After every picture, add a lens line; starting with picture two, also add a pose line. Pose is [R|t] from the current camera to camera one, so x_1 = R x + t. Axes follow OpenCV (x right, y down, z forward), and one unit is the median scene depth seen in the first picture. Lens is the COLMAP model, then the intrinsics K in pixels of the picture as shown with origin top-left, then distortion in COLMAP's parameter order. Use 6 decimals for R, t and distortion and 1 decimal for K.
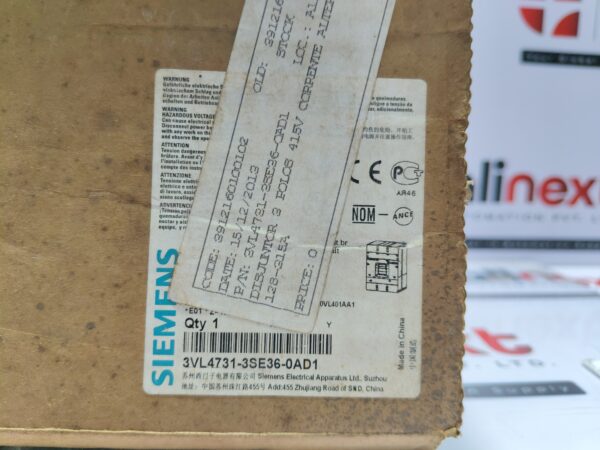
lens RADIAL K [[468.8, 0, 300.8], [0, 468.8, 230.5], [0, 0, 1]] dist [-0.062646, 0.000783]
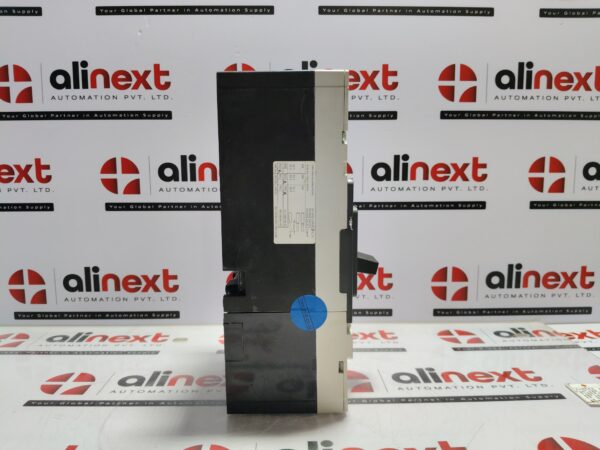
lens RADIAL K [[455.8, 0, 300.0], [0, 455.8, 224.5], [0, 0, 1]] dist [0.005928, -0.066988]
pose [[0.999769, -0.015528, -0.014878, -0.365462], [0.014748, 0.998582, -0.051144, -0.229957], [0.015651, 0.050913, 0.998580, -0.727093]]
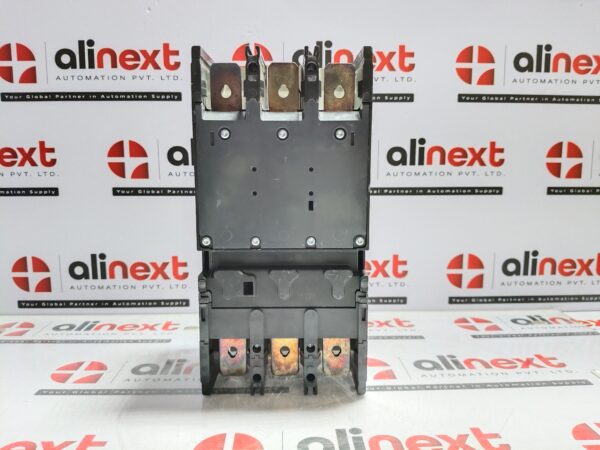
lens RADIAL K [[457.9, 0, 300.0], [0, 457.9, 225.0], [0, 0, 1]] dist [-0.004867, -0.051762]
pose [[0.999892, -0.014701, -0.000762, -0.439116], [0.014661, 0.999164, -0.038156, -0.200600], [0.001322, 0.038141, 0.999272, -0.687474]]
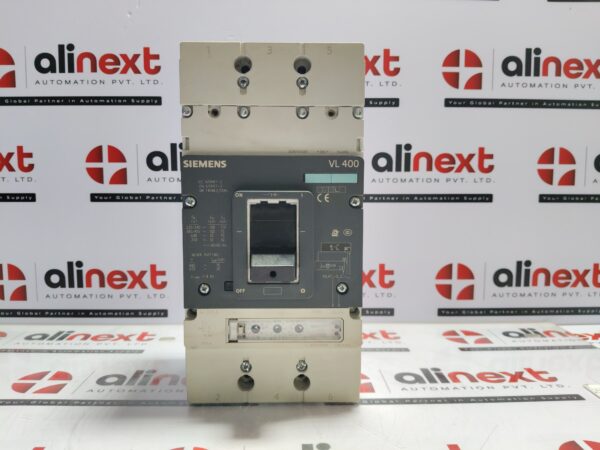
lens RADIAL K [[457.9, 0, 300.0], [0, 457.9, 225.0], [0, 0, 1]] dist [-0.004867, -0.051762]
pose [[0.999863, -0.011285, -0.012141, -0.358619], [0.010300, 0.996875, -0.078317, -0.164238], [0.012986, 0.078182, 0.996855, -0.632362]]
